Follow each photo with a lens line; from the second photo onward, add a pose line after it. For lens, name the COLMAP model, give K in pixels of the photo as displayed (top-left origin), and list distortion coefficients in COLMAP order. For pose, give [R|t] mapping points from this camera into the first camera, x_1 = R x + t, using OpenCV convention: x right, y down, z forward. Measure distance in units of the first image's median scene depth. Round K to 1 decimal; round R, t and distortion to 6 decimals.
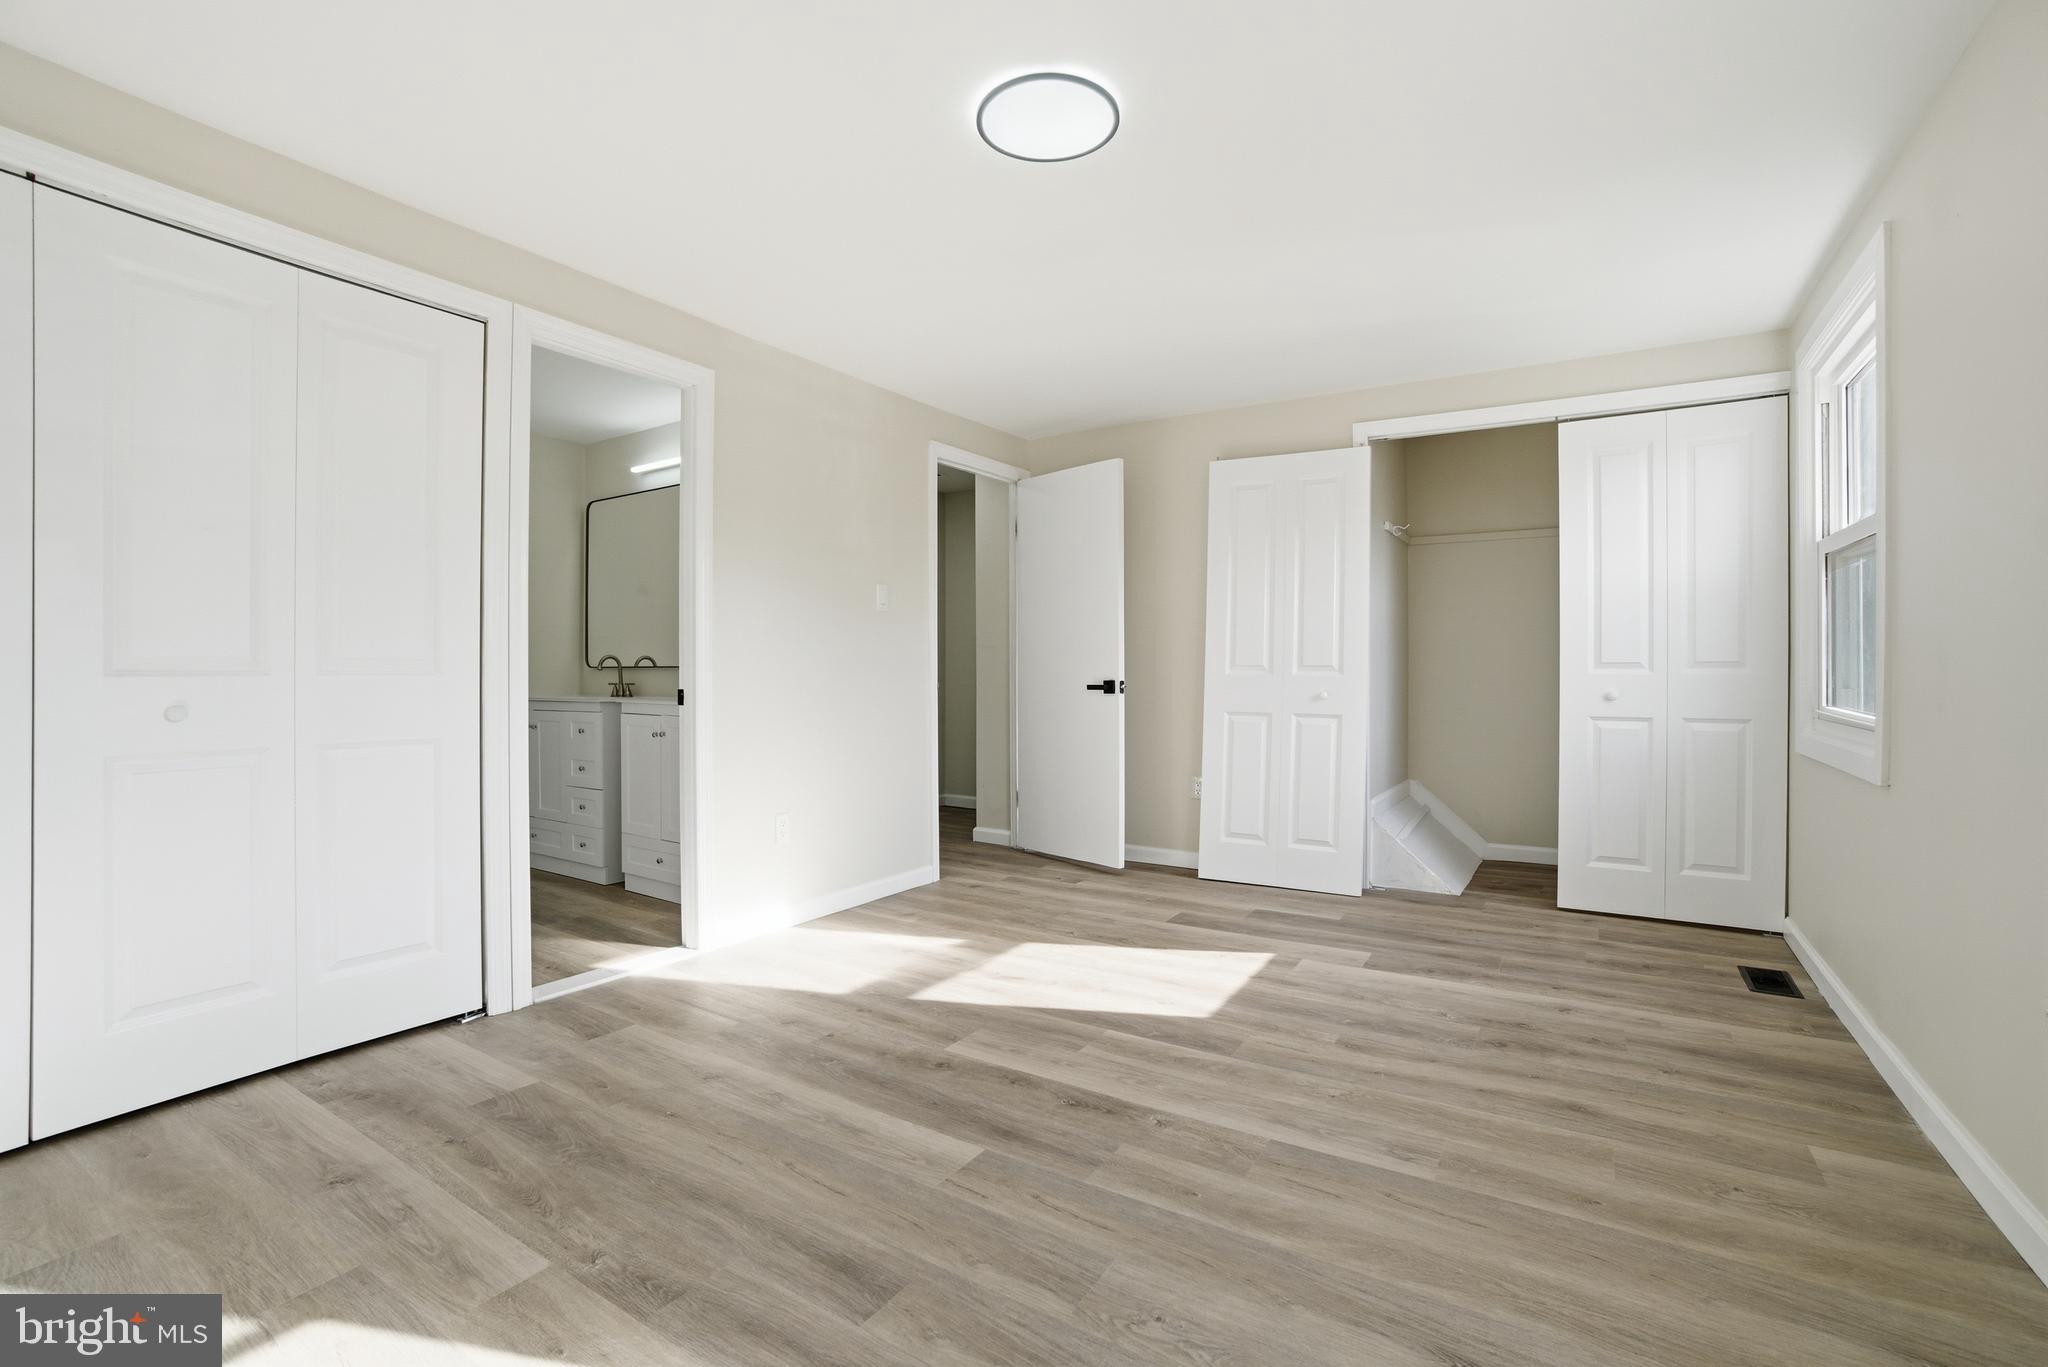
lens RADIAL K [[925.6, 0, 1019.6], [0, 925.6, 666.0], [0, 0, 1]] dist [-0.086654, 0.038928]
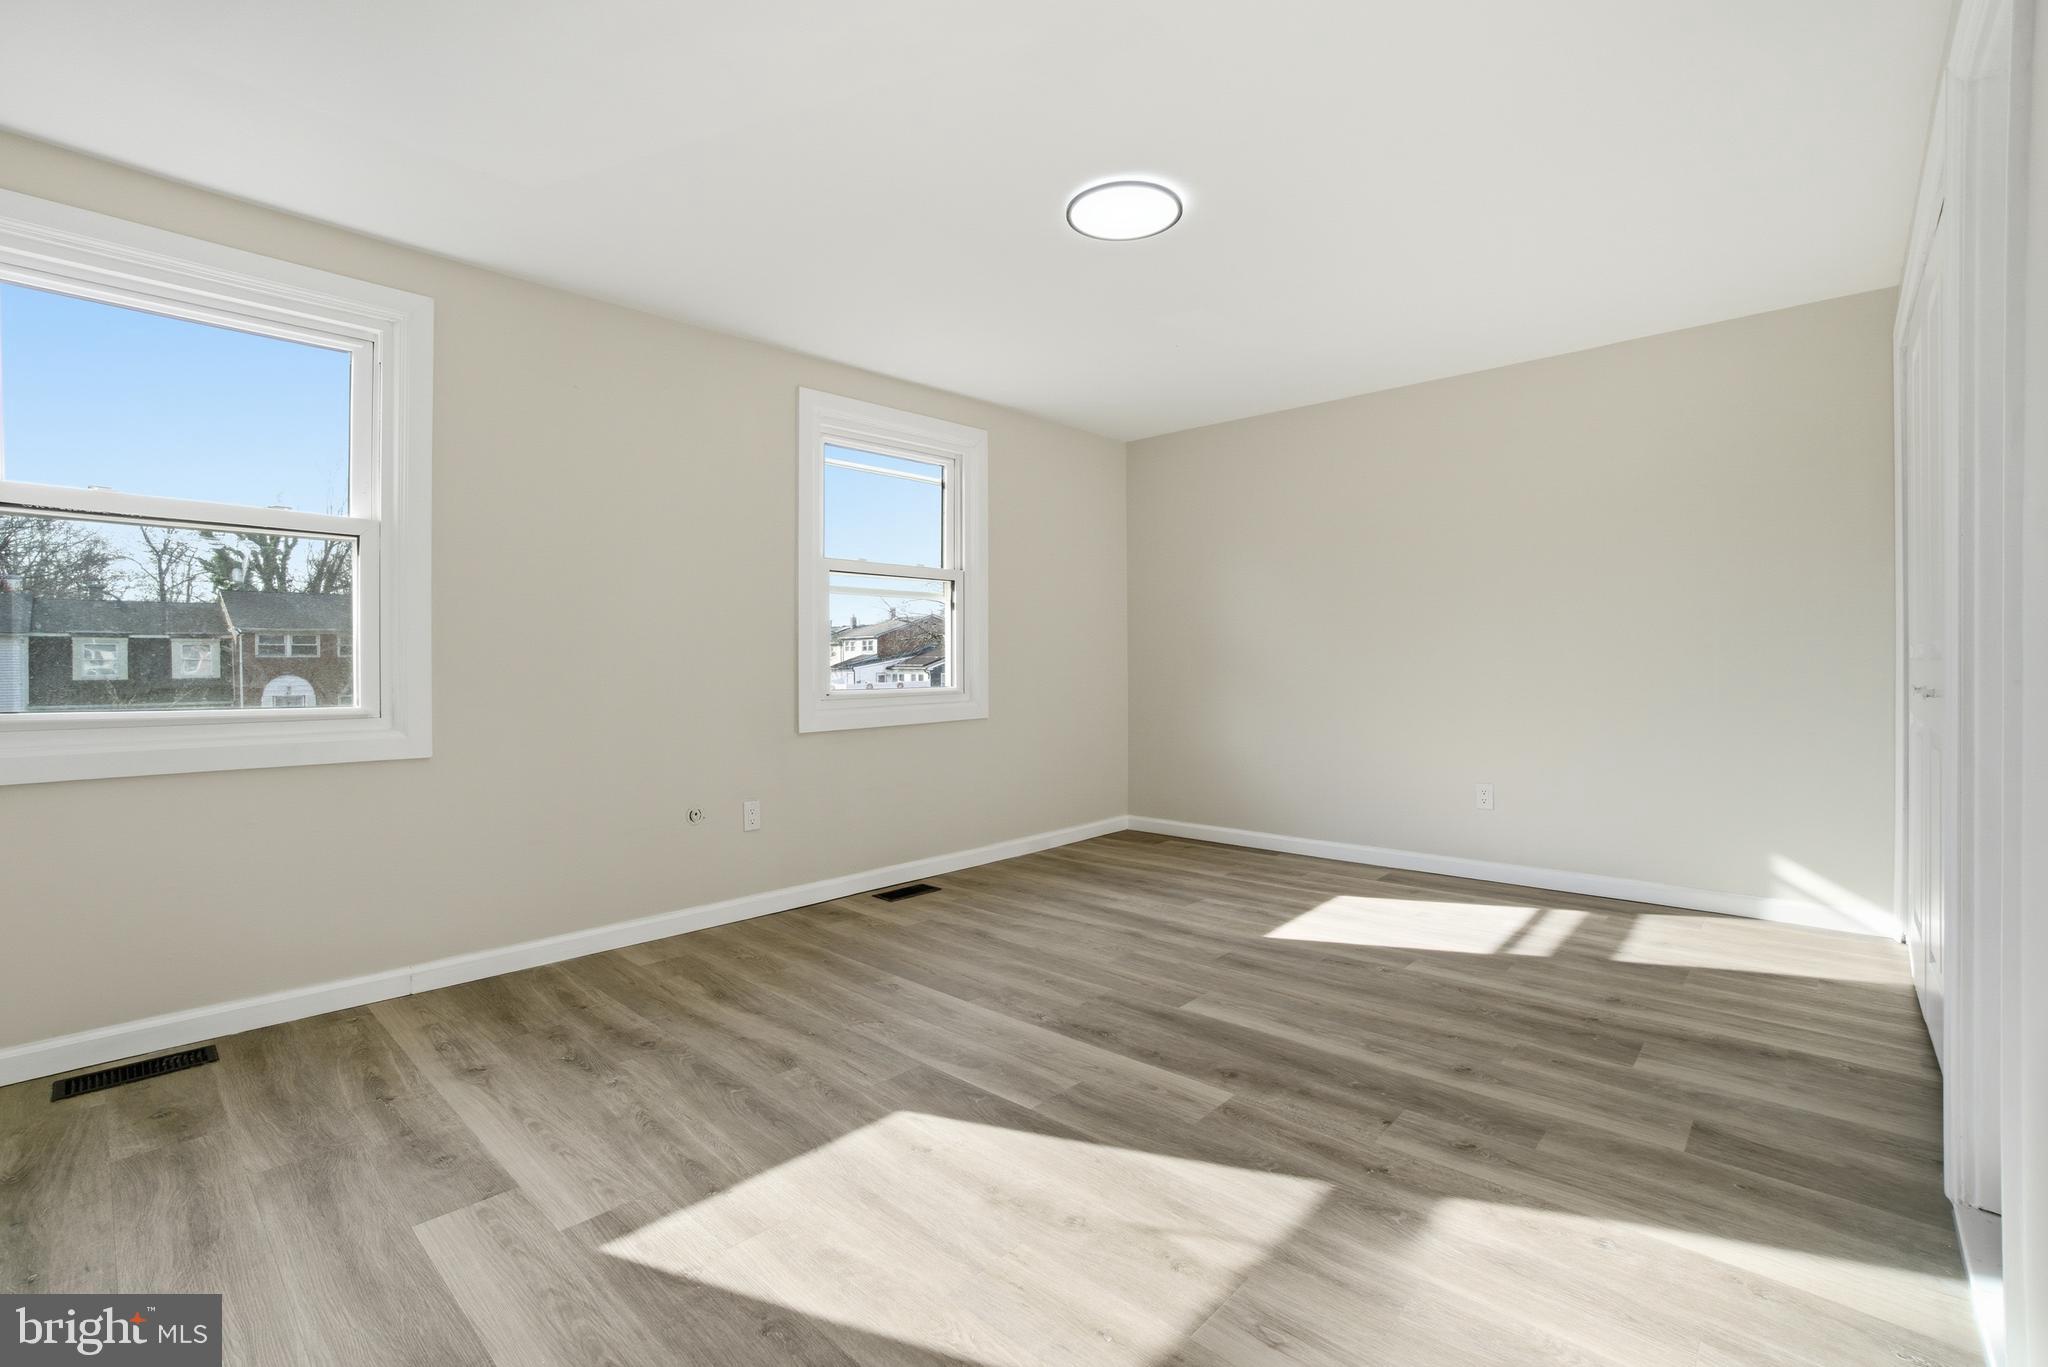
lens RADIAL K [[925.6, 0, 1019.6], [0, 925.6, 666.0], [0, 0, 1]] dist [-0.086654, 0.038928]
pose [[-0.984491, 0.002782, 0.175410, -0.038277], [0.003115, 0.999994, 0.001622, 0.012533], [-0.175405, 0.002143, -0.984494, 2.078917]]
